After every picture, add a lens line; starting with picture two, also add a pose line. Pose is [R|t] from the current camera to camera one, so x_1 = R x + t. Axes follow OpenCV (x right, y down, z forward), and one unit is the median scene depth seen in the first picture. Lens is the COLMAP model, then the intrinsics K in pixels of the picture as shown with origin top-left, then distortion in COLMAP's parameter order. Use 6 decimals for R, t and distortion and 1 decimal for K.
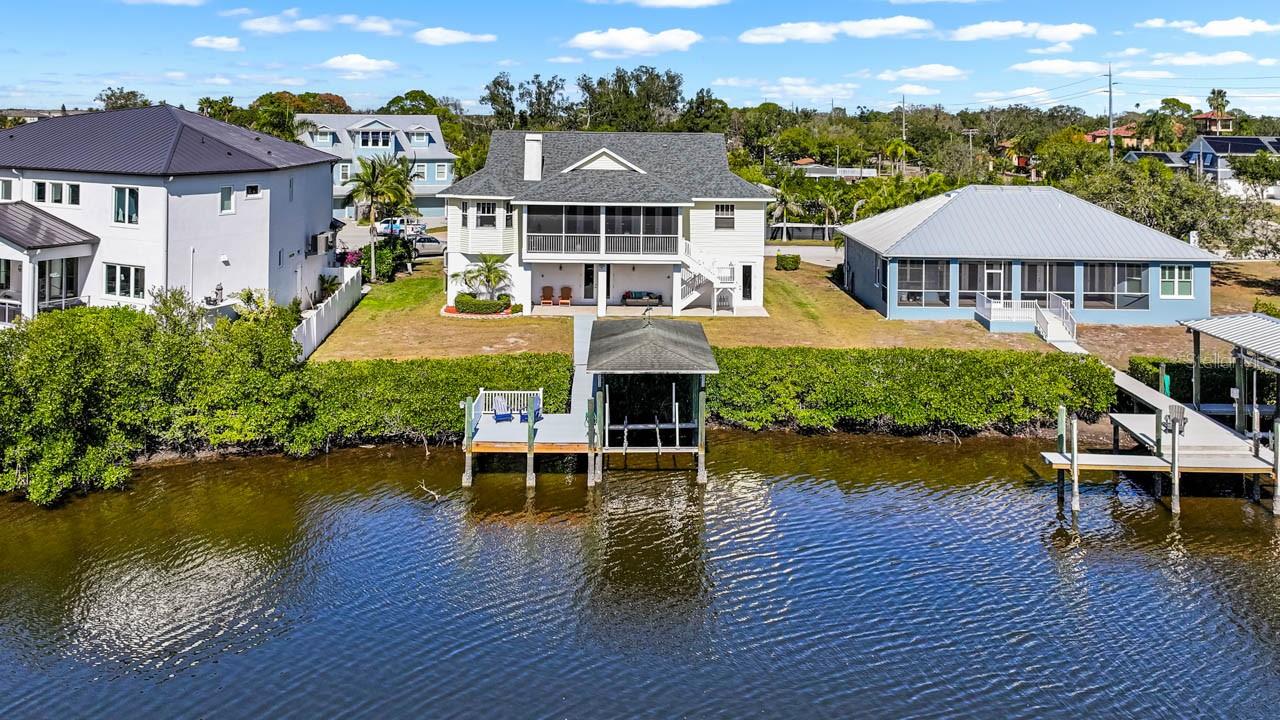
lens RADIAL K [[1084.4, 0, 639.7], [0, 1084.4, 108.0], [0, 0, 1]] dist [0.001699, 0.000667]
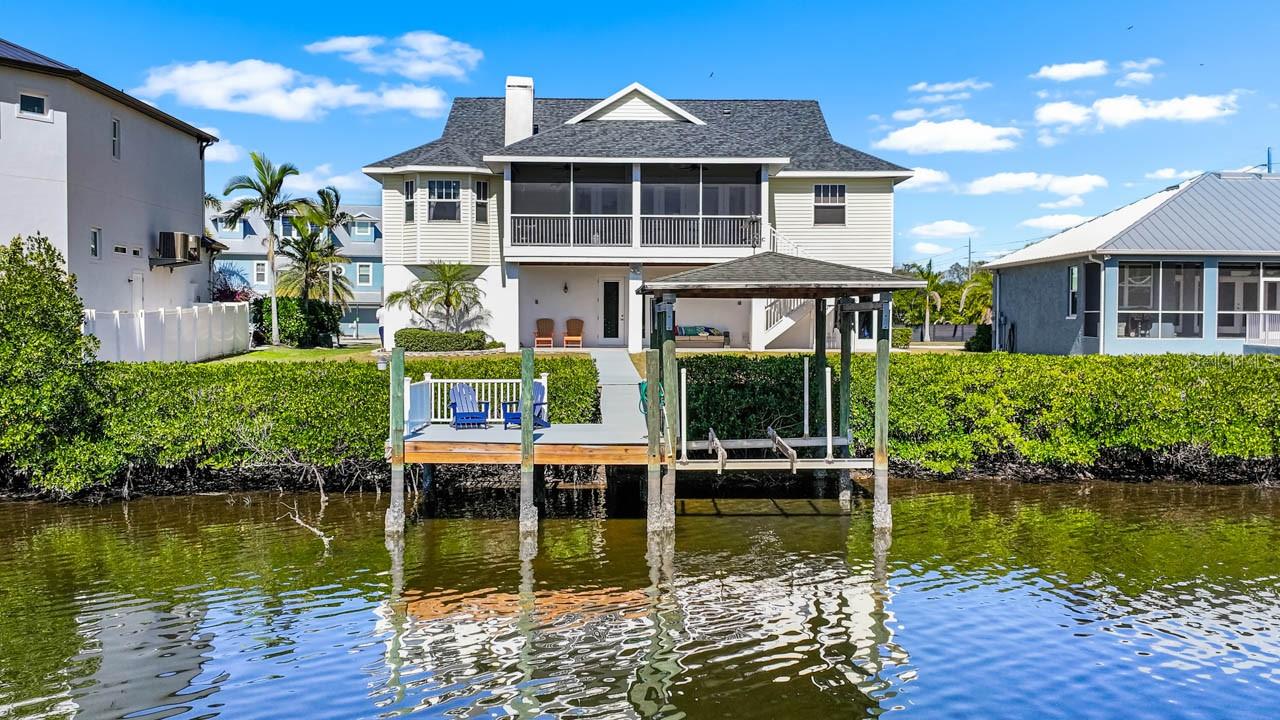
lens RADIAL K [[1238.4, 0, 632.5], [0, 1238.4, 355.6], [0, 0, 1]] dist [0.007783, -0.017335]
pose [[0.999973, -0.007169, -0.001494, -0.034959], [0.007222, 0.999208, 0.039122, 0.163721], [0.001212, -0.039132, 0.999233, 0.300271]]
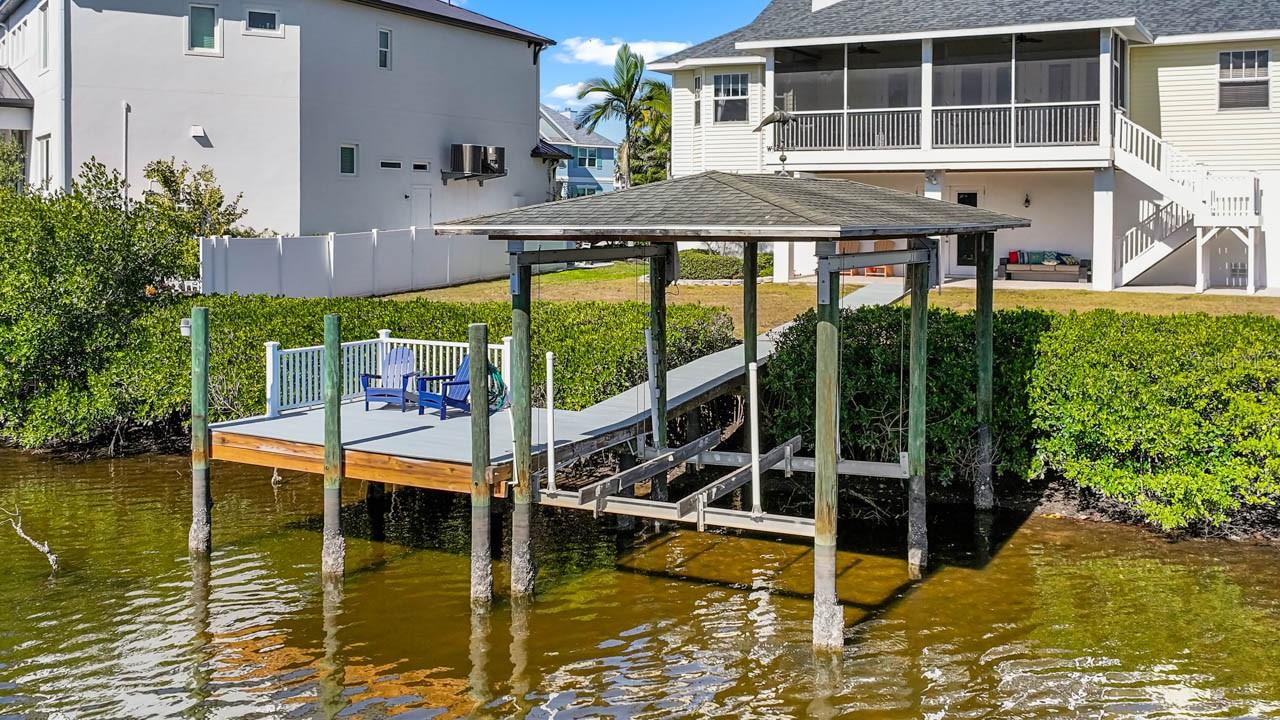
lens RADIAL K [[1257.1, 0, 641.5], [0, 1257.1, 231.3], [0, 0, 1]] dist [0.007907, -0.010476]
pose [[0.874749, 0.000764, -0.484575, 0.115590], [0.010028, 0.999756, 0.019678, 0.153694], [0.484472, -0.022073, 0.874528, 0.461816]]
